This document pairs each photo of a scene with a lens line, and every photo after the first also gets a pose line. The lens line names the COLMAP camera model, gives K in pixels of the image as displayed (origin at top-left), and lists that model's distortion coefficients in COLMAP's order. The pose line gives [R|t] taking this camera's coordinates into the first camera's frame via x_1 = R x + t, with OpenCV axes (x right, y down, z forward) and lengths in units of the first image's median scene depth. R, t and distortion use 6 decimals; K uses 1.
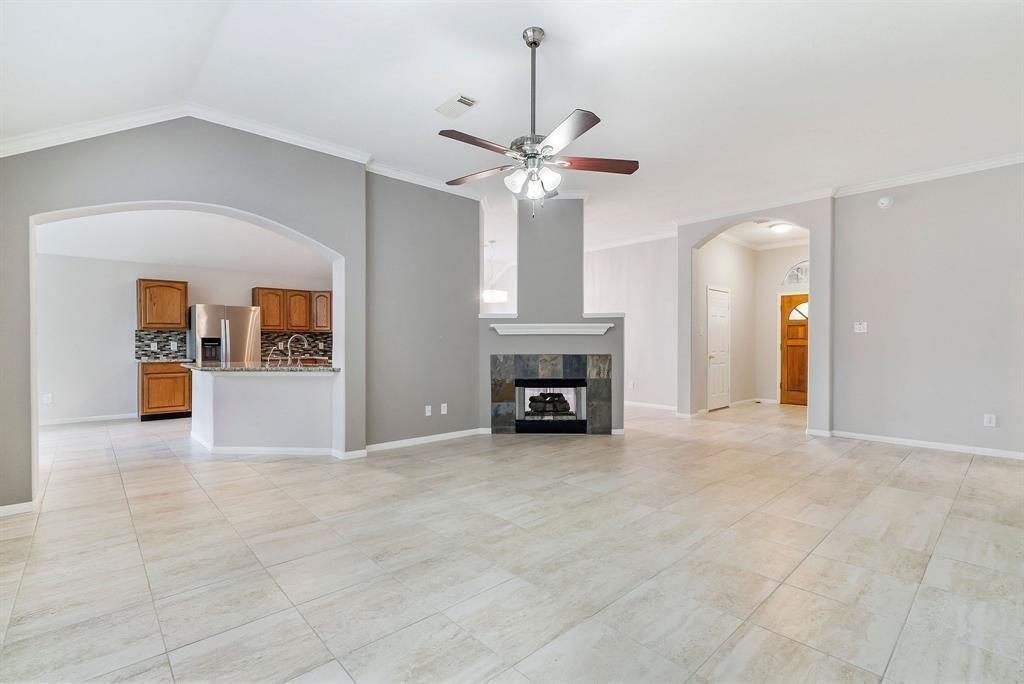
lens RADIAL K [[472.9, 0, 507.4], [0, 472.9, 346.0], [0, 0, 1]] dist [-0.002000, 0.001447]
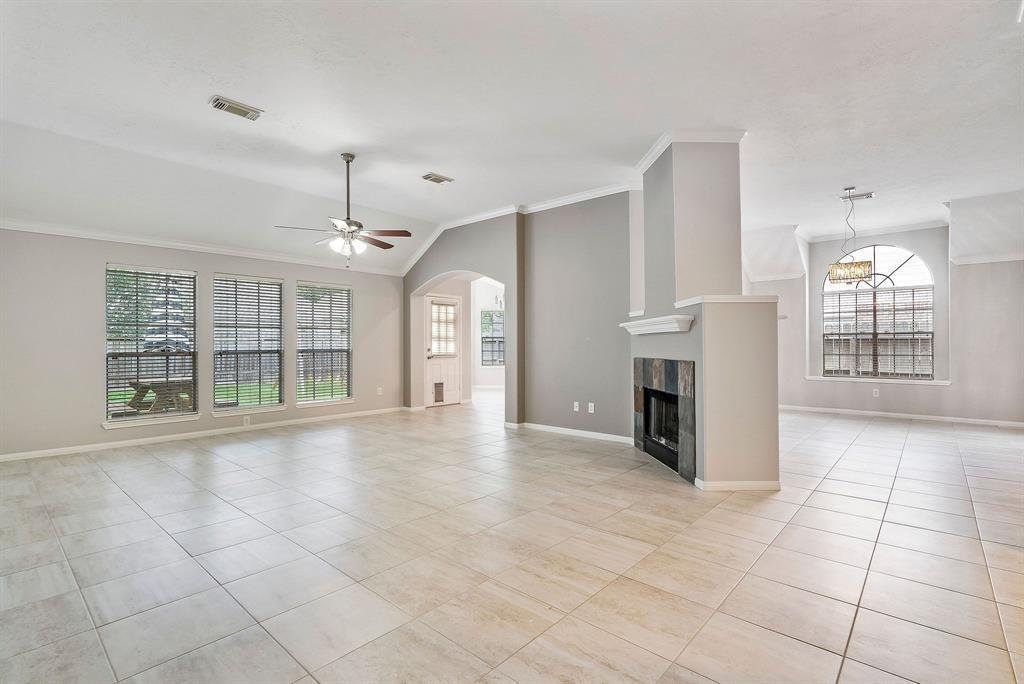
lens RADIAL K [[472.9, 0, 512.4], [0, 472.9, 341.5], [0, 0, 1]] dist [-0.002000, 0.001447]
pose [[0.109974, -0.007499, -0.993906, 0.731259], [-0.005358, 0.999953, -0.008137, -0.002941], [0.993920, 0.006220, 0.109929, 0.591796]]
